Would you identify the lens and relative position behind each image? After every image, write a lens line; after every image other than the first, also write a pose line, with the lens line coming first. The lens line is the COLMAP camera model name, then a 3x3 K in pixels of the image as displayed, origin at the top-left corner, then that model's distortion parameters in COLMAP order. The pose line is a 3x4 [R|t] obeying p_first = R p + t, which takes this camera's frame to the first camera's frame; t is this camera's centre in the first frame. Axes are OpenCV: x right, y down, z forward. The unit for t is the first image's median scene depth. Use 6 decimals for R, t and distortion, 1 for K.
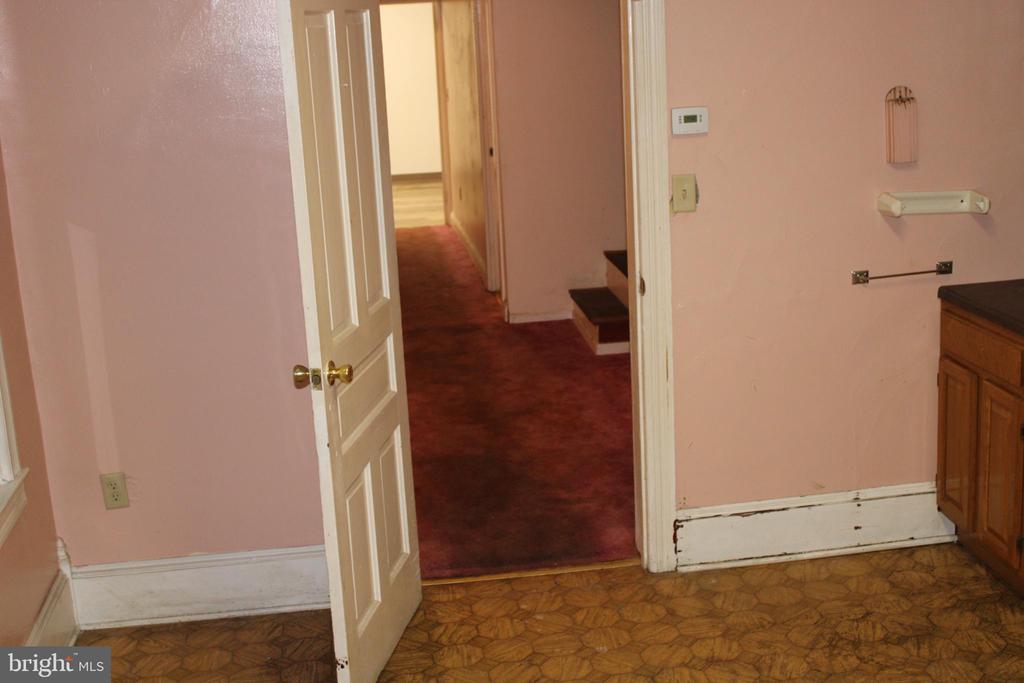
lens RADIAL K [[1315.4, 0, 511.8], [0, 1315.4, 336.1], [0, 0, 1]] dist [-0.053879, 0.000000]
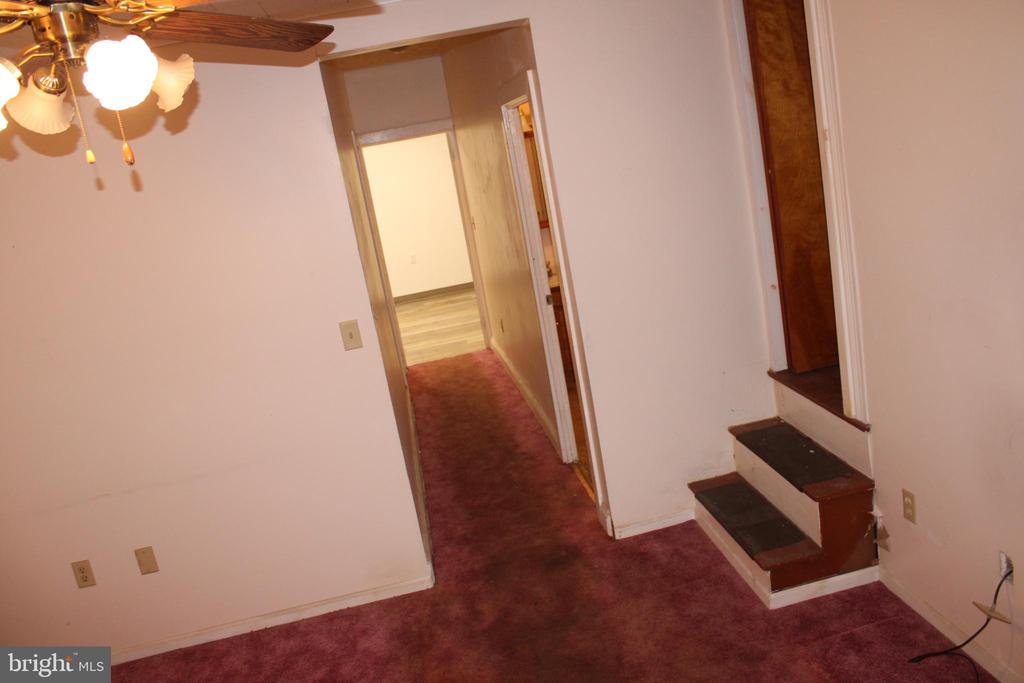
lens RADIAL K [[843.1, 0, 514.8], [0, 843.1, 340.2], [0, 0, 1]] dist [-0.129226, 0.094404]
pose [[0.991566, -0.129475, 0.005704, -0.046743], [0.129497, 0.991573, -0.003724, -0.127510], [-0.005173, 0.004431, 0.999977, 0.523868]]
